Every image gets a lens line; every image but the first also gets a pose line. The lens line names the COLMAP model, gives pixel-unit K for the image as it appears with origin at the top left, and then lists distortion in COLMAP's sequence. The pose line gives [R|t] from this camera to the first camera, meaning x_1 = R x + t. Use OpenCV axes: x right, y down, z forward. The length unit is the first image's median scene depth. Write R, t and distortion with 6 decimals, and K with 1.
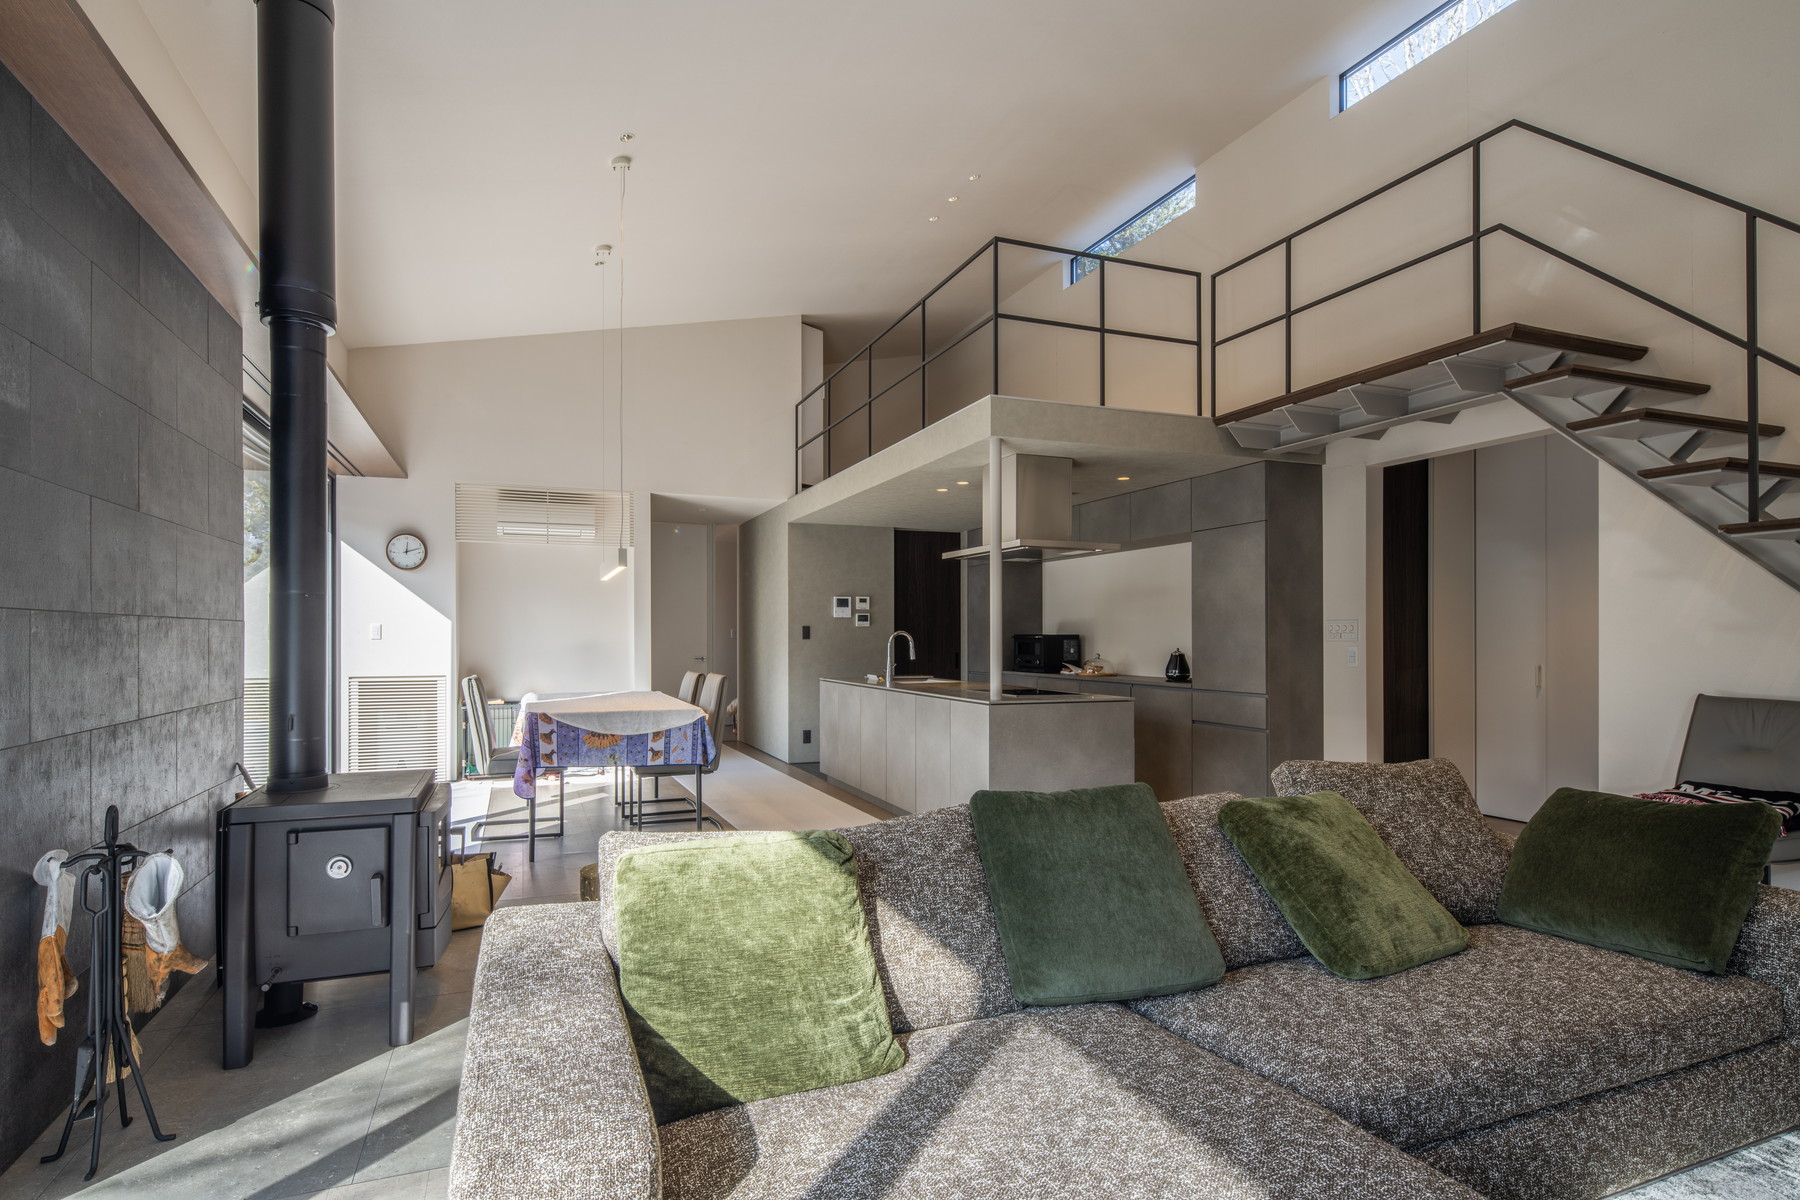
lens RADIAL K [[914.7, 0, 881.1], [0, 914.7, 635.5], [0, 0, 1]] dist [-0.003892, -0.001155]
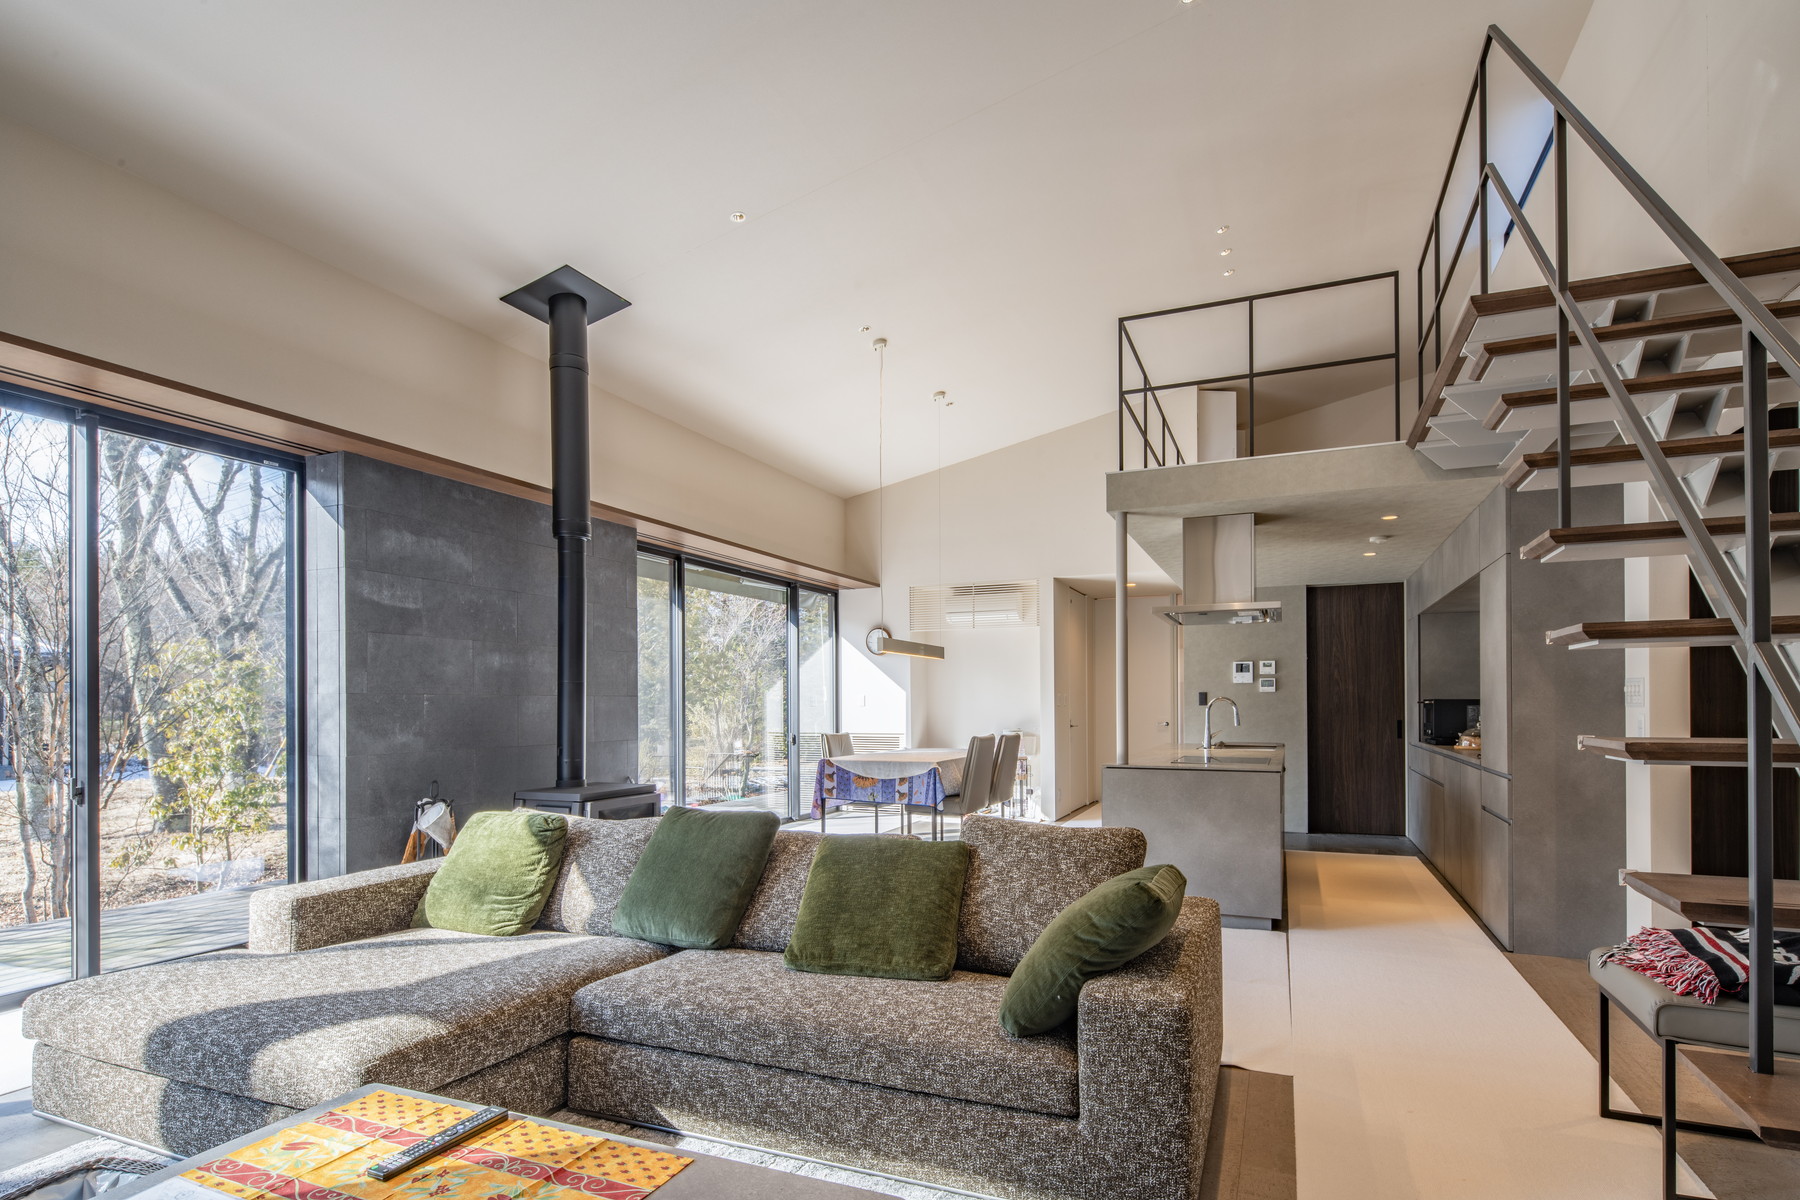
lens RADIAL K [[914.7, 0, 904.2], [0, 914.7, 703.8], [0, 0, 1]] dist [-0.003892, -0.001155]
pose [[0.717170, -0.004505, -0.696883, 0.655063], [0.005907, 0.999982, -0.000385, 0.001457], [0.696873, -0.003841, 0.717184, 0.078360]]
